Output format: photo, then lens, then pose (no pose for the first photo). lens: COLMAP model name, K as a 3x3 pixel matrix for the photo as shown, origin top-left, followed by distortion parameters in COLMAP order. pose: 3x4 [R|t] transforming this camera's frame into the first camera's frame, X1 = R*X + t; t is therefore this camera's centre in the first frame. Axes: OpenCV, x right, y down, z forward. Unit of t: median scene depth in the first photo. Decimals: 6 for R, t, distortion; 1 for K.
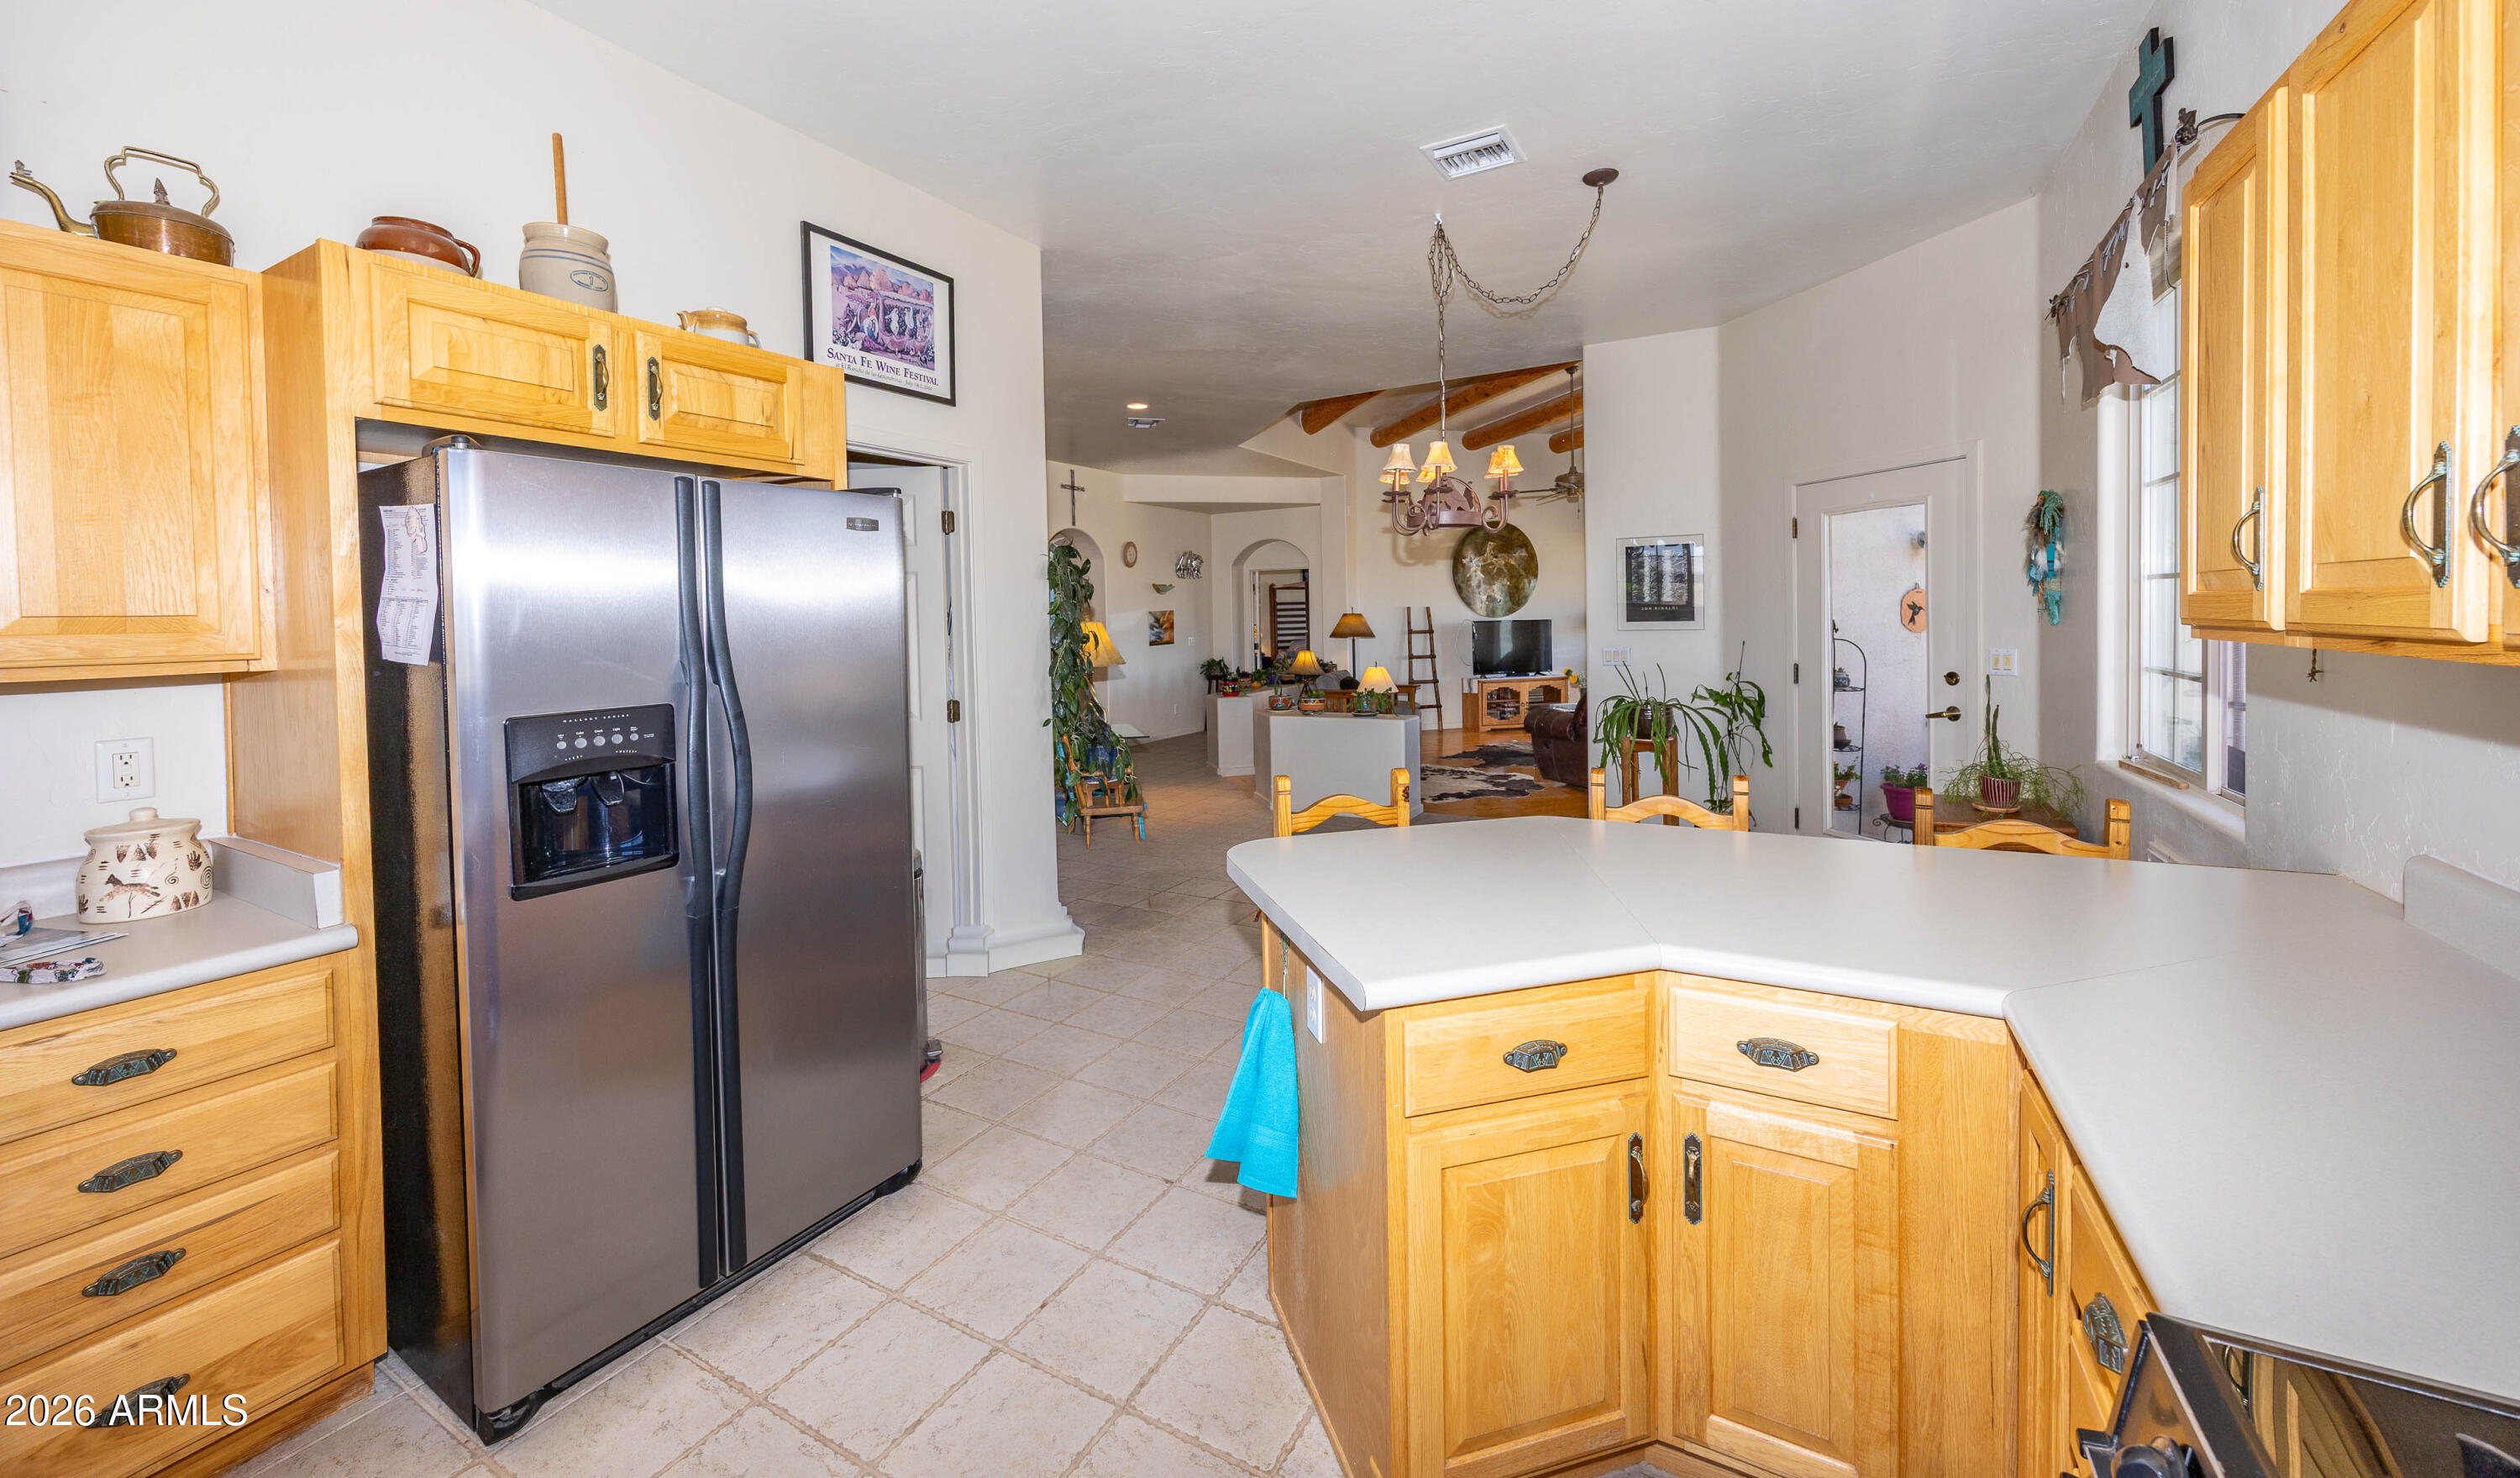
lens RADIAL K [[945.5, 0, 1270.2], [0, 945.5, 650.0], [0, 0, 1]] dist [-0.002249, -0.000014]
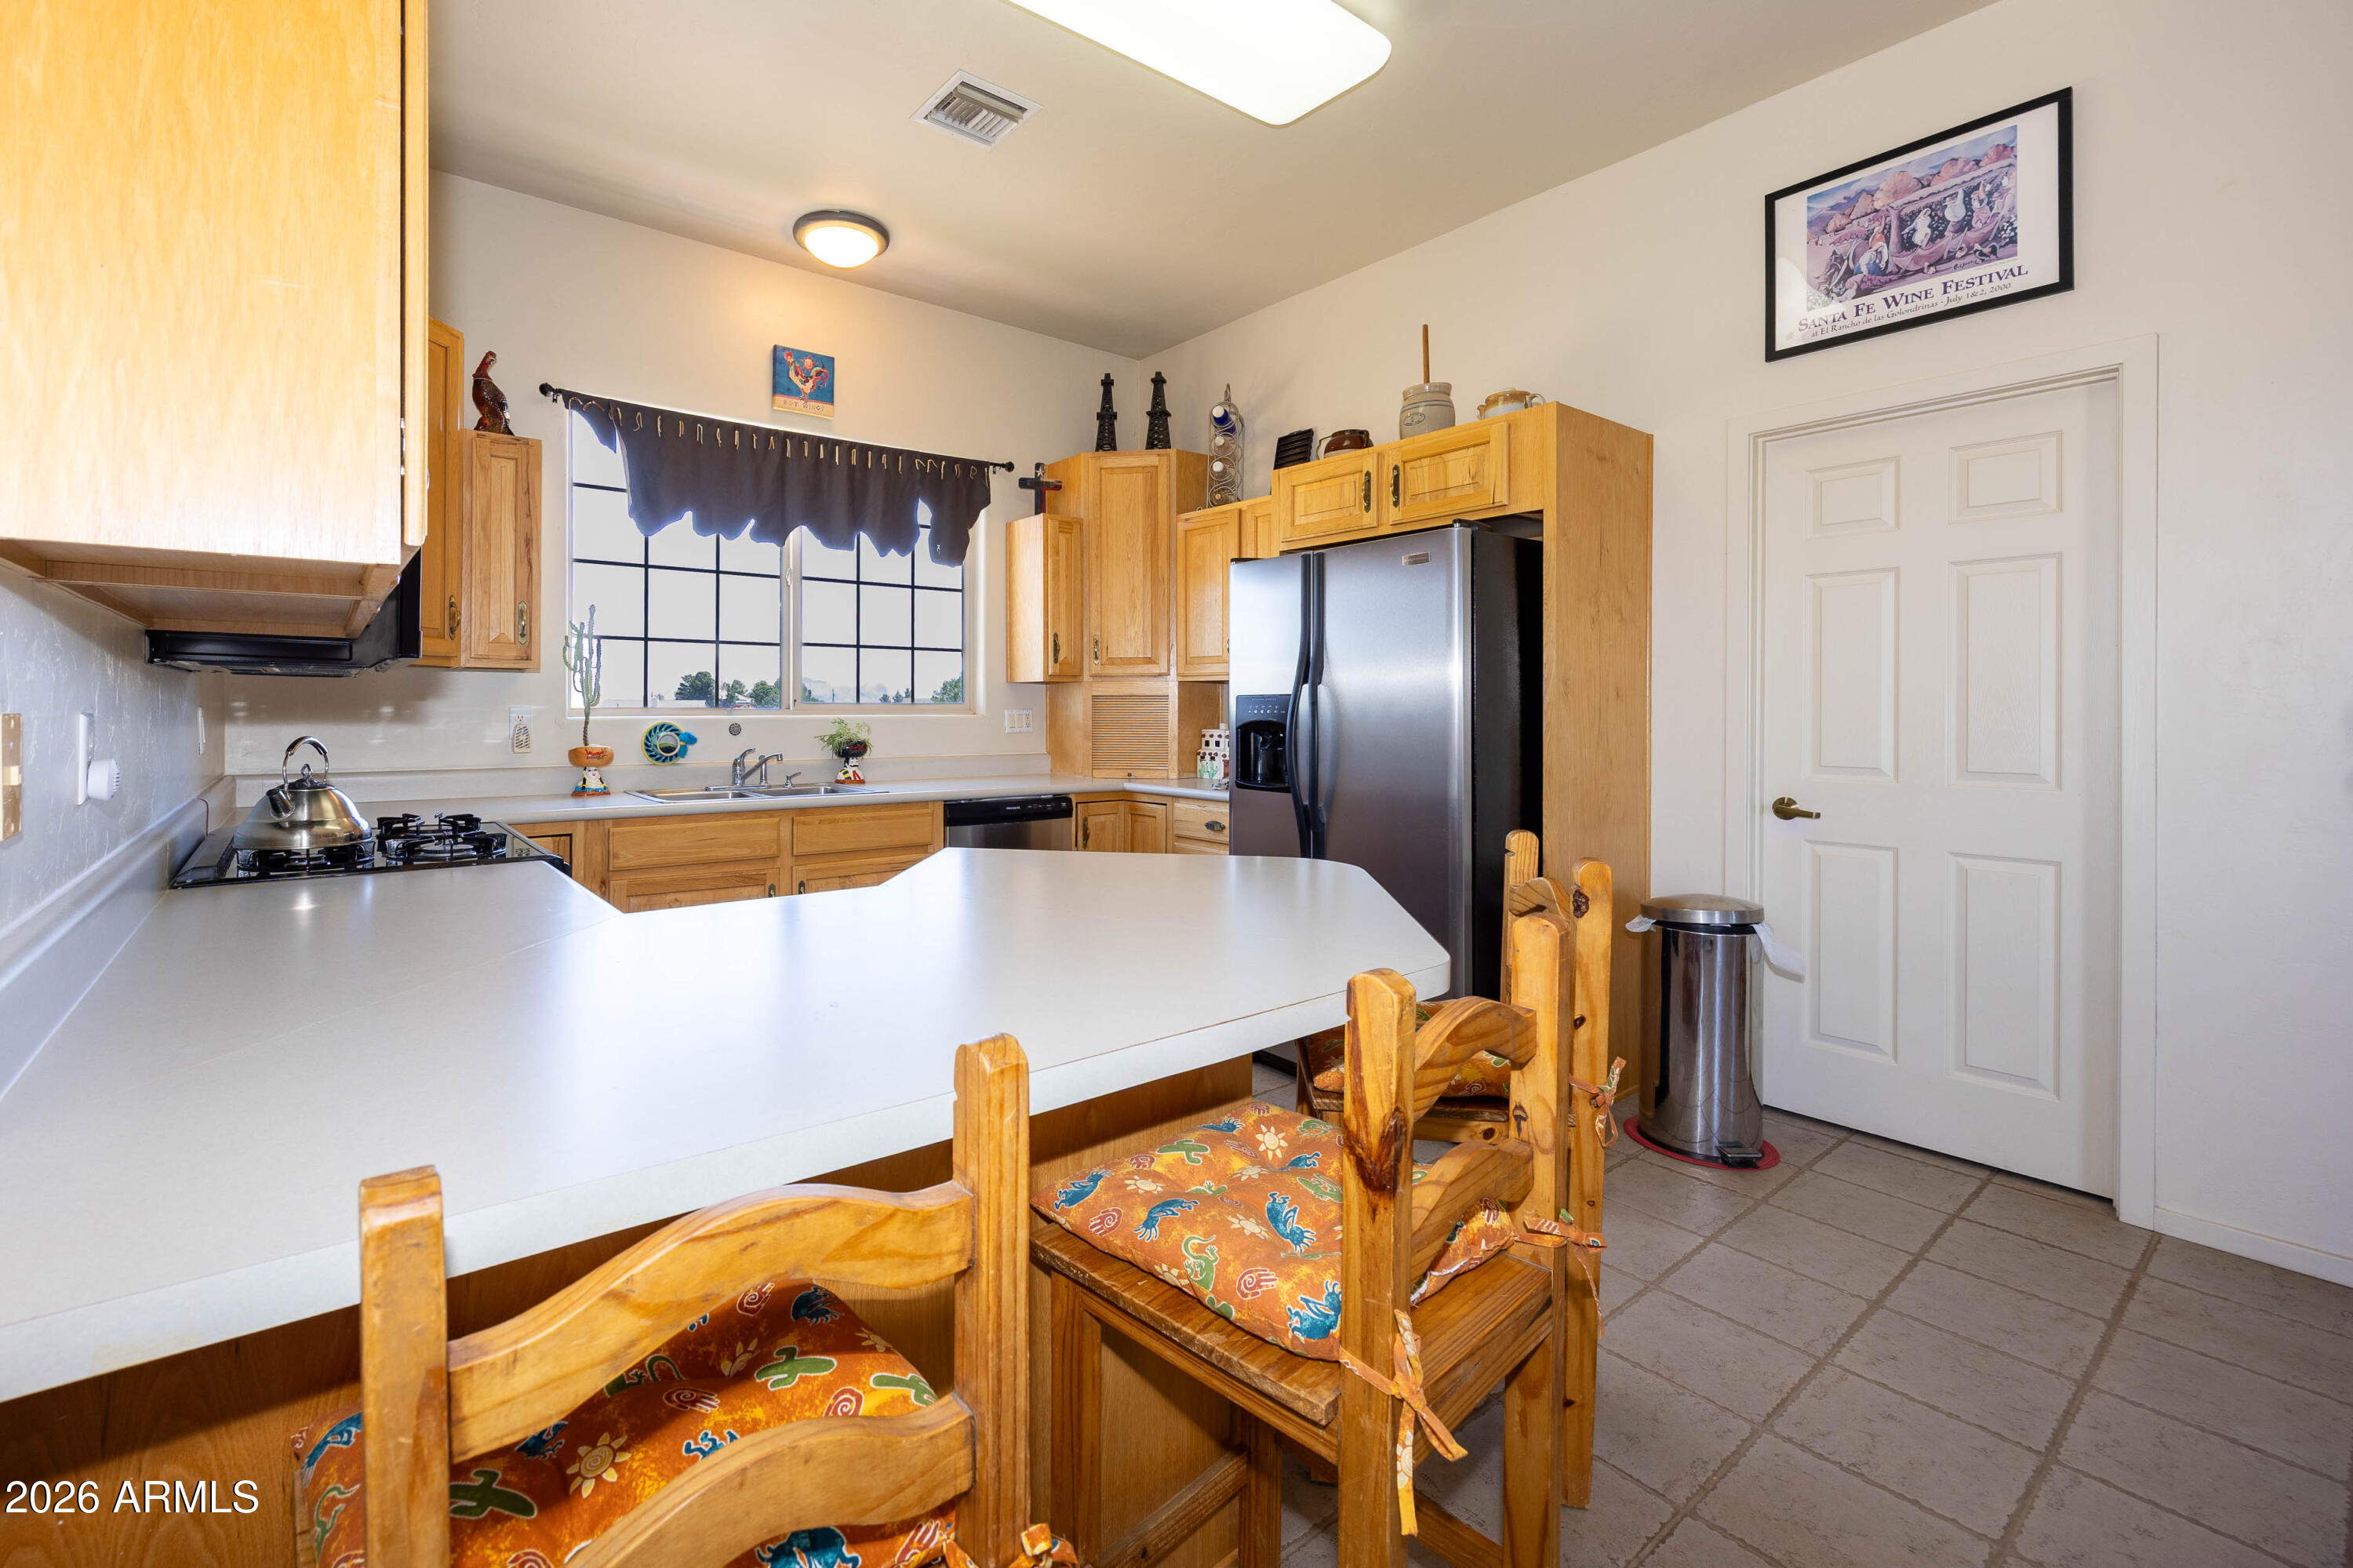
lens RADIAL K [[987.9, 0, 1036.4], [0, 987.9, 709.5], [0, 0, 1]] dist [-0.003064, -0.000109]
pose [[-0.424409, 0.020031, -0.905249, 0.280095], [-0.026112, 0.999069, 0.034349, 0.008886], [0.905094, 0.038216, -0.423491, 0.334062]]
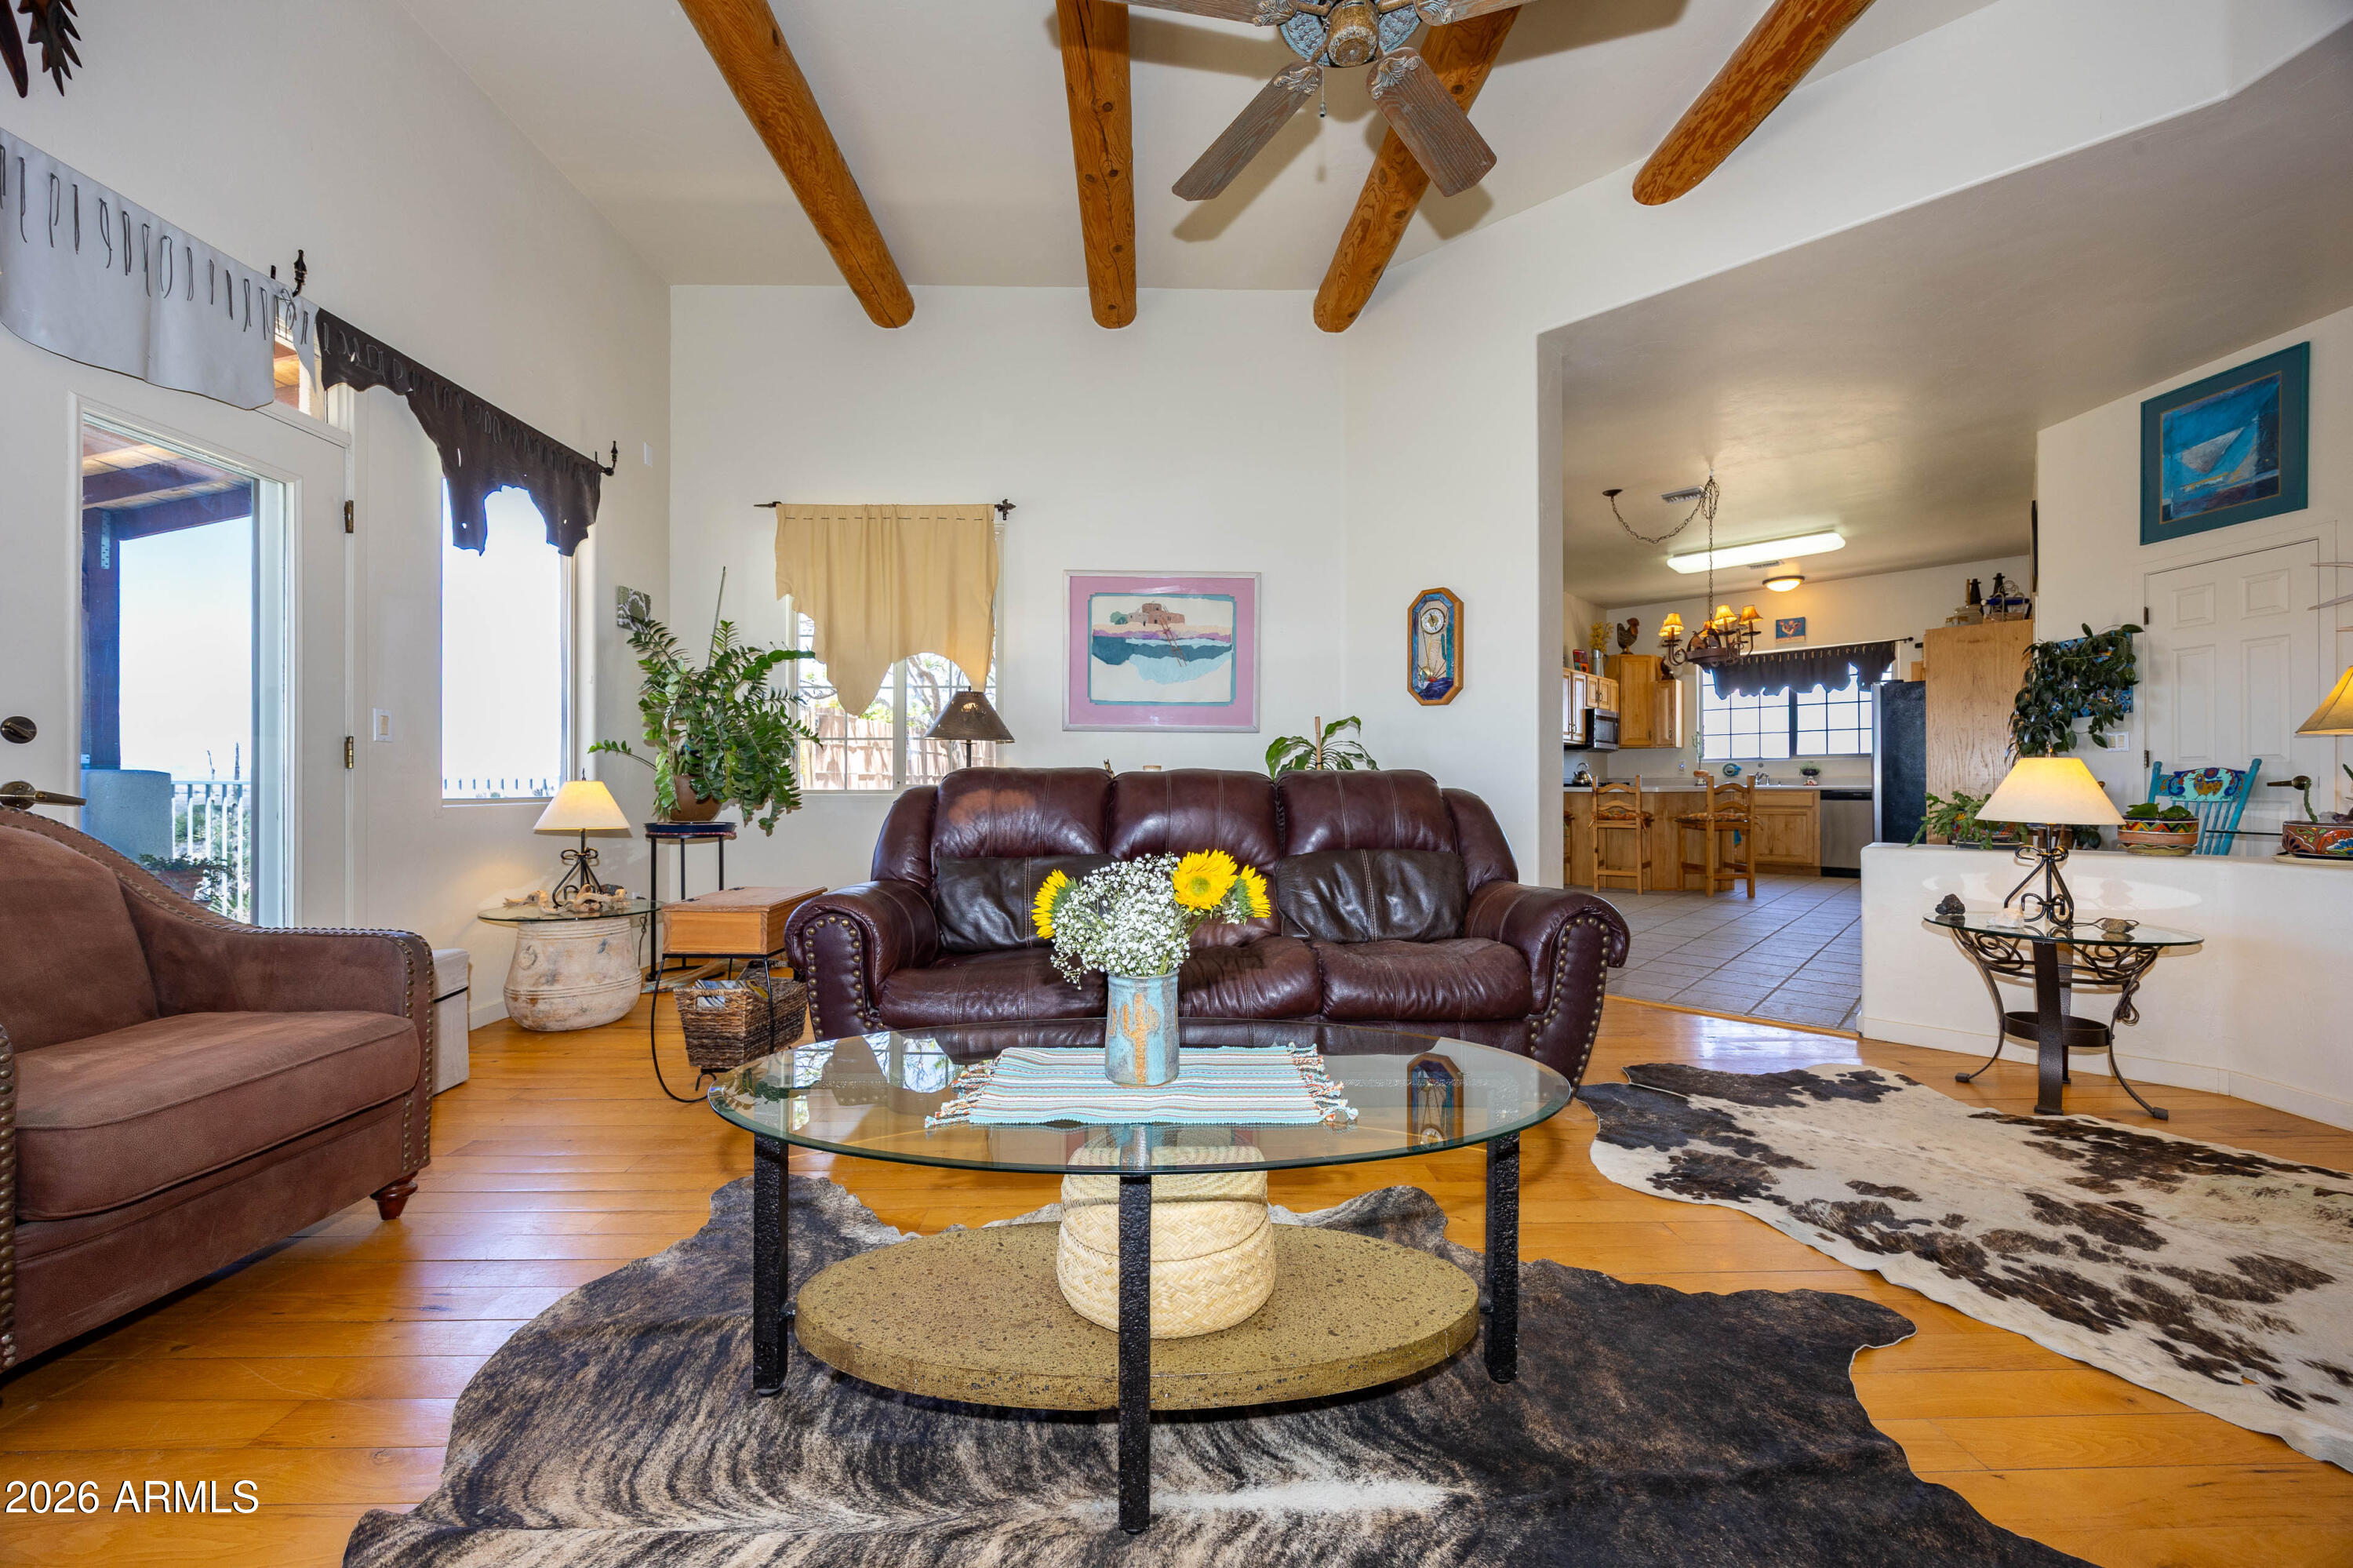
lens RADIAL K [[887.8, 0, 1168.9], [0, 887.8, 789.3], [0, 0, 1]] dist [-0.007063, 0.000585]
pose [[-0.965294, 0.020655, 0.260347, 0.371249], [0.029932, 0.999049, 0.031720, 0.010309], [-0.259444, 0.038411, -0.964994, 1.463203]]
